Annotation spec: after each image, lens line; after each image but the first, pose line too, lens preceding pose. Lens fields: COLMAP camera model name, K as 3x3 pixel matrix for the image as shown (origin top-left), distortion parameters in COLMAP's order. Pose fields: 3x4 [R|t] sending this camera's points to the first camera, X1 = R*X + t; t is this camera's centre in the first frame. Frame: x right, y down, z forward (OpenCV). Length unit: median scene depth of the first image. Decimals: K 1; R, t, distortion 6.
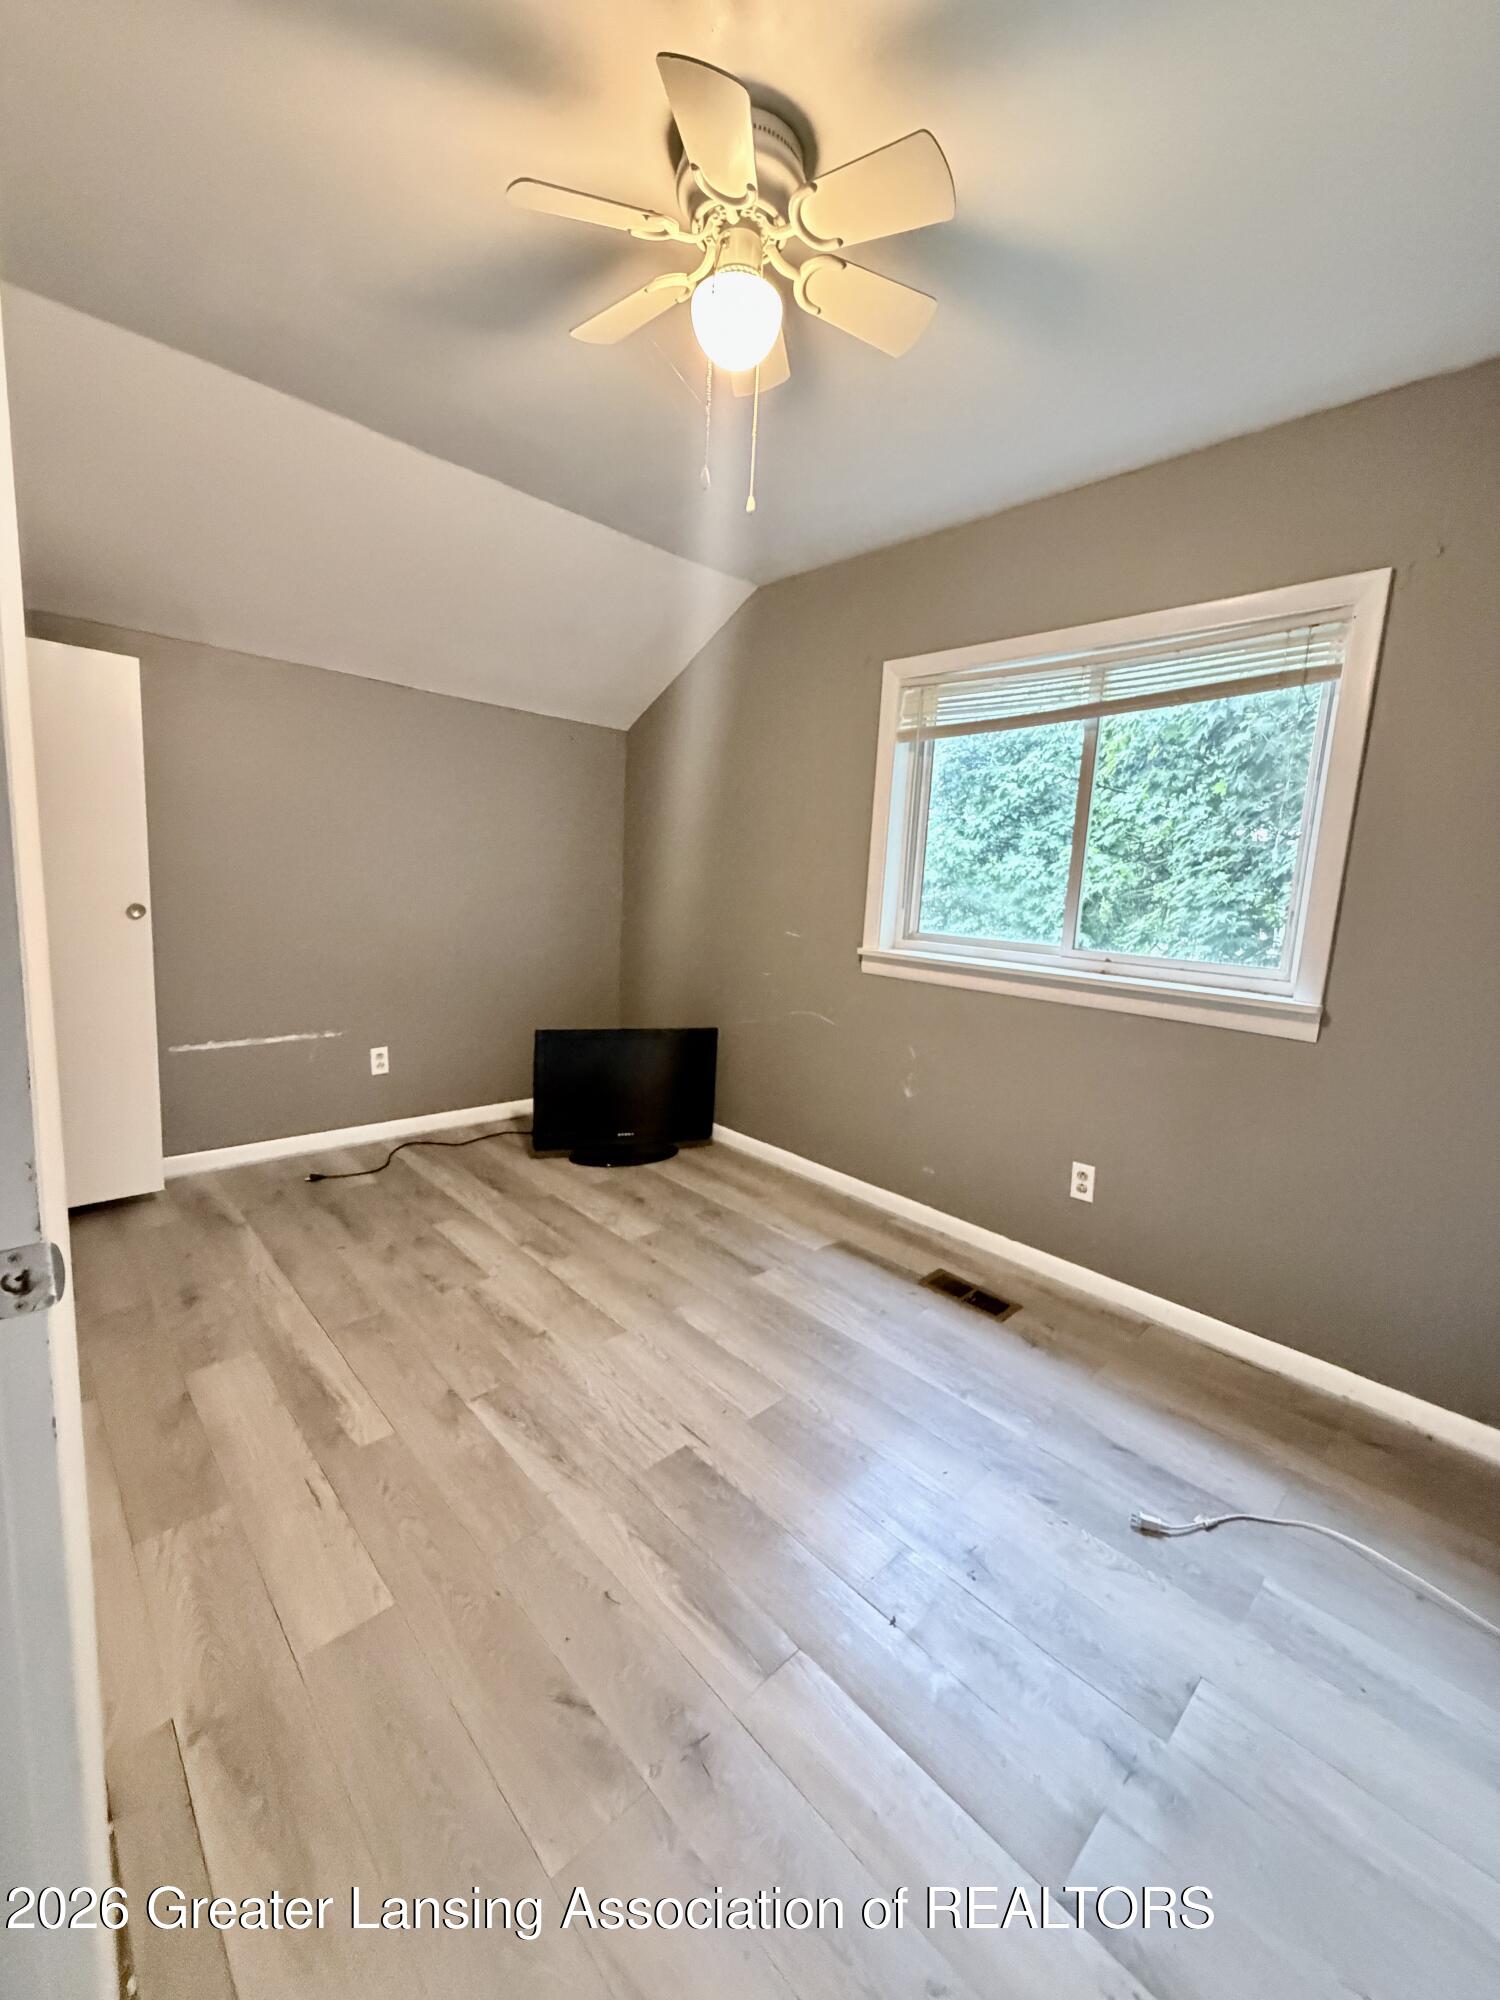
lens RADIAL K [[808.1, 0, 747.8], [0, 808.1, 992.9], [0, 0, 1]] dist [0.002595, 0.000467]
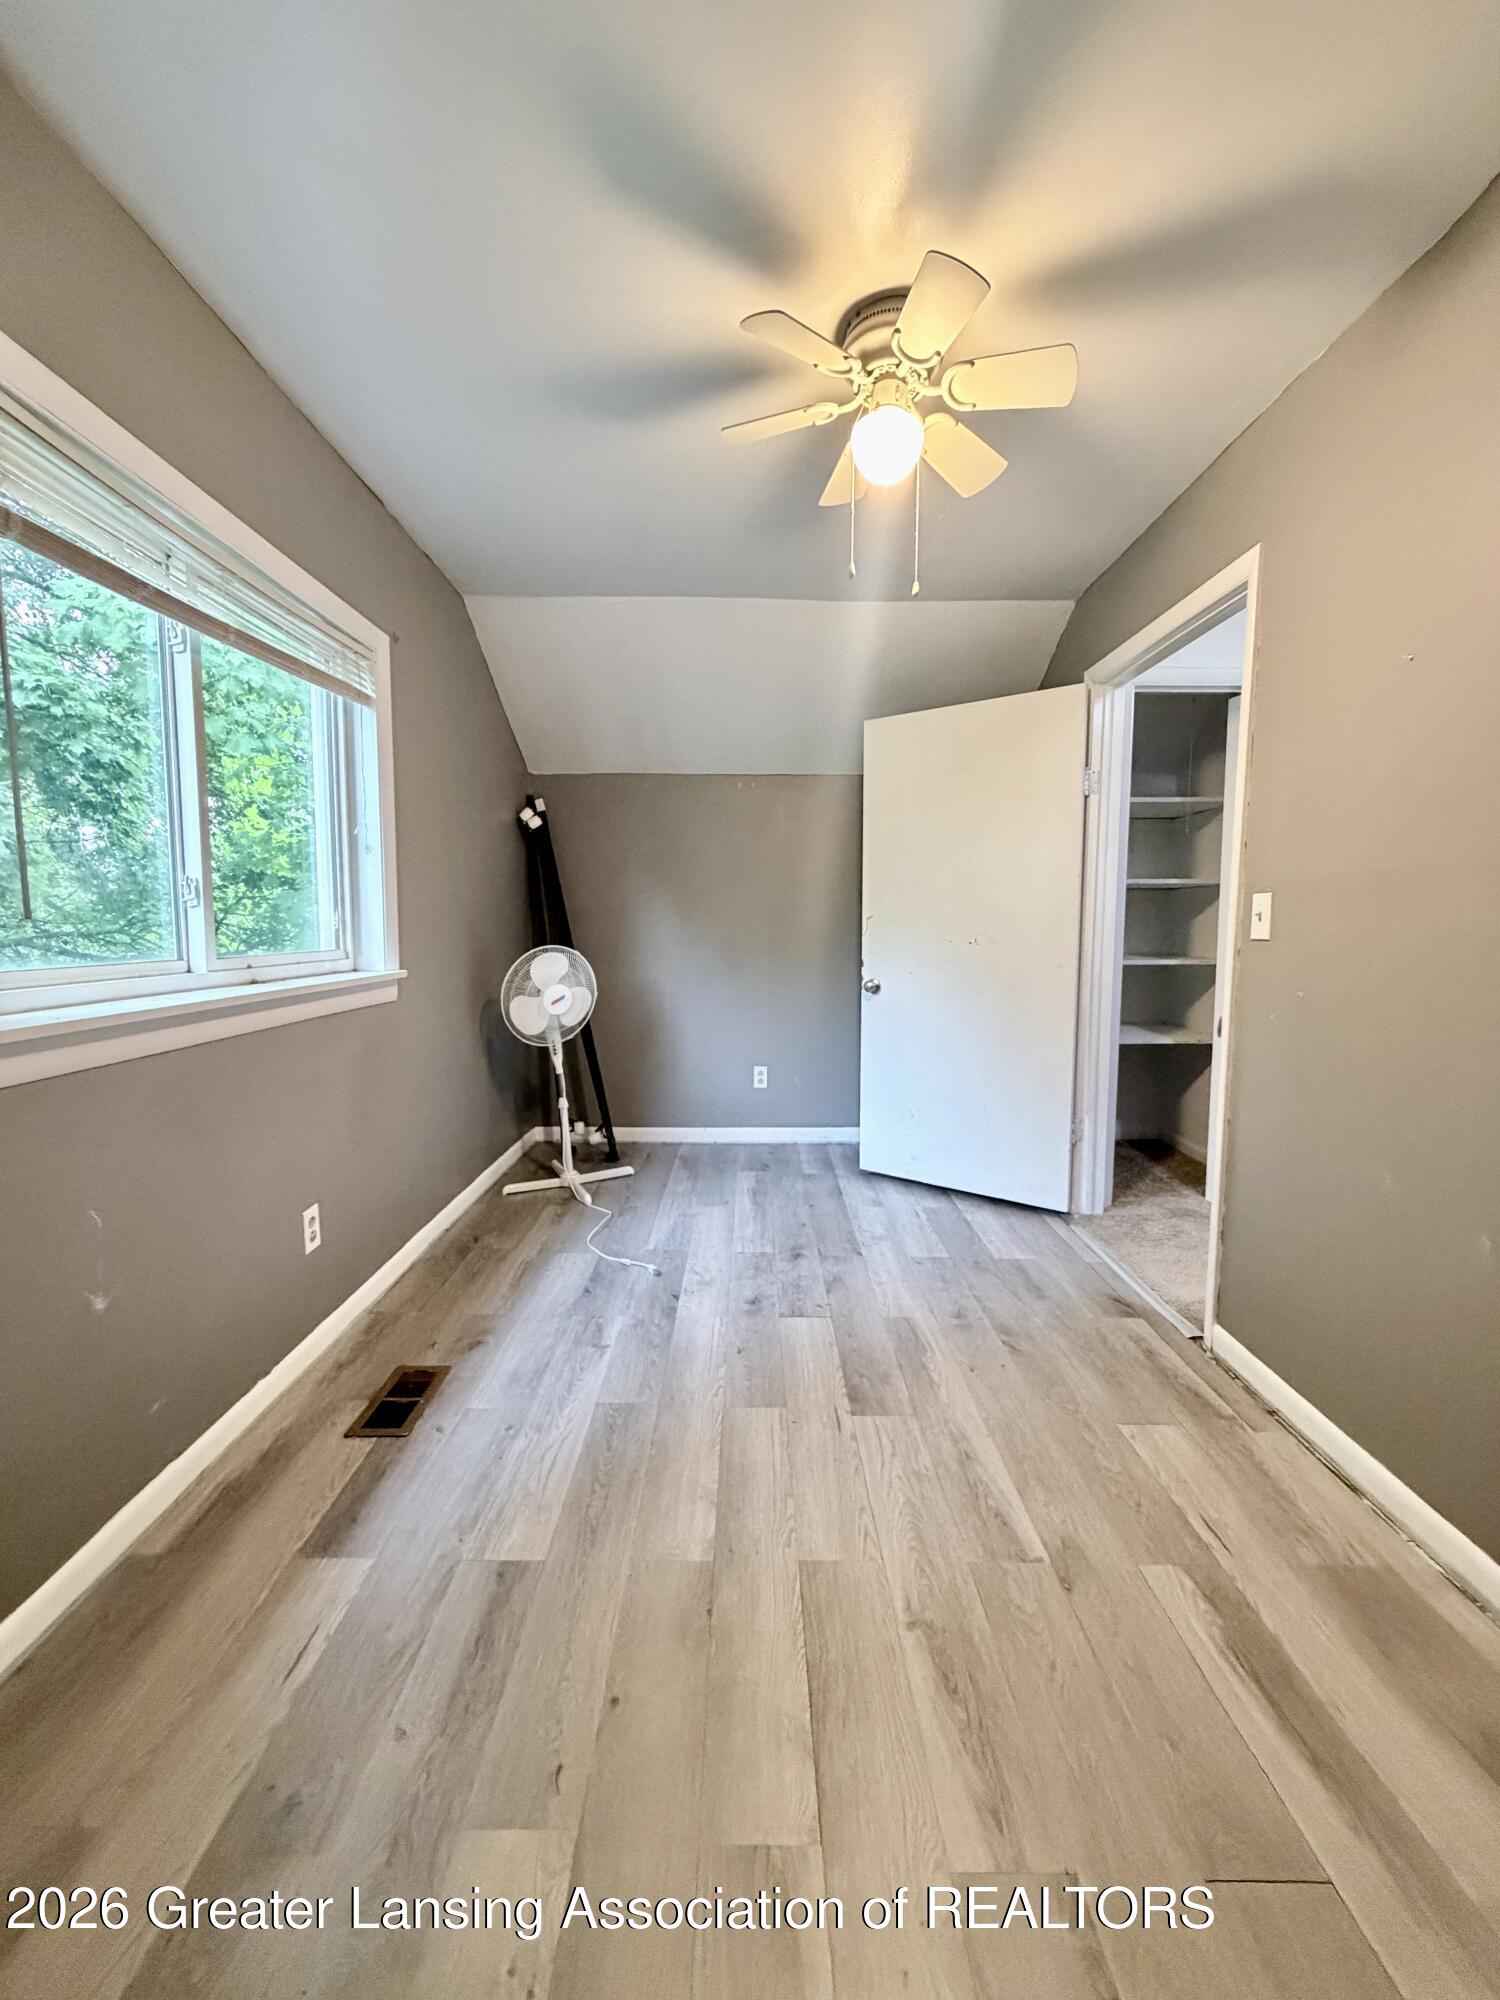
lens RADIAL K [[808.1, 0, 746.0], [0, 808.1, 1001.2], [0, 0, 1]] dist [0.002595, 0.000467]
pose [[-0.723599, -0.123204, 0.679136, -0.561977], [0.054930, 0.970540, 0.234595, -0.207881], [-0.688032, 0.207058, -0.695514, 1.526890]]
